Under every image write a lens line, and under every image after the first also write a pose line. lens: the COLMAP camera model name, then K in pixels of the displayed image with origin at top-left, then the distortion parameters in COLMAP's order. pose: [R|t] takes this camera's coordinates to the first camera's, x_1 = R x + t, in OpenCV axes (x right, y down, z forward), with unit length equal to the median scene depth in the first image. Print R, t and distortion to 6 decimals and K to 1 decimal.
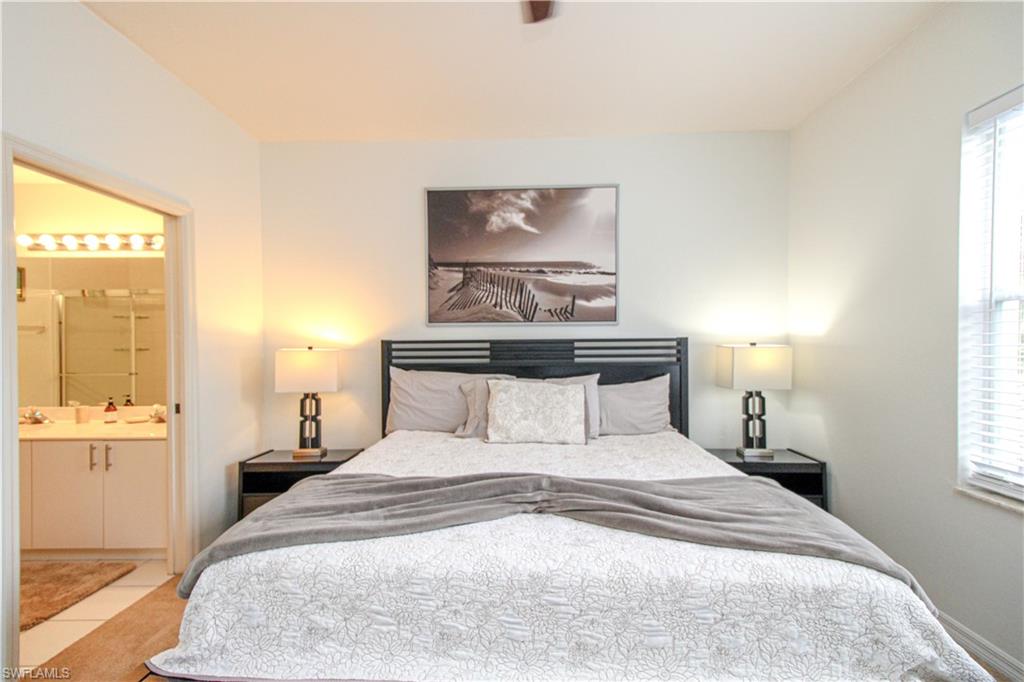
lens RADIAL K [[461.4, 0, 512.0], [0, 461.4, 341.0], [0, 0, 1]] dist [0.023129, -0.000035]
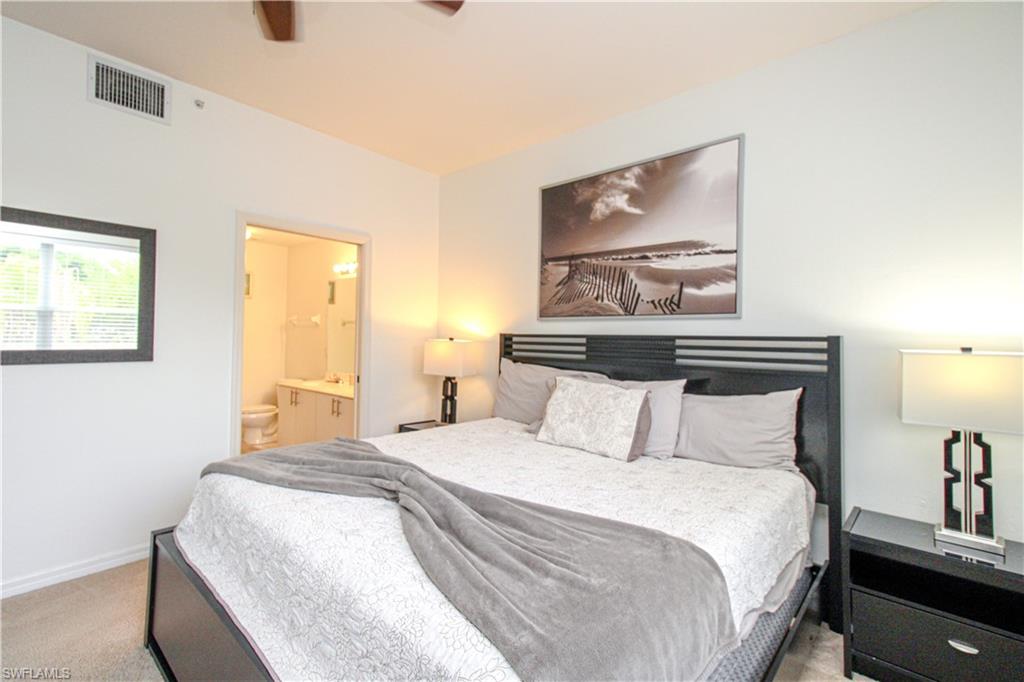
lens RADIAL K [[454.4, 0, 507.5], [0, 454.4, 327.2], [0, 0, 1]] dist [0.009057, 0.000090]
pose [[0.768975, 0.005807, -0.639252, 0.411313], [-0.021636, 0.999622, -0.016947, 0.000985], [0.638912, 0.026863, 0.768811, 0.182036]]
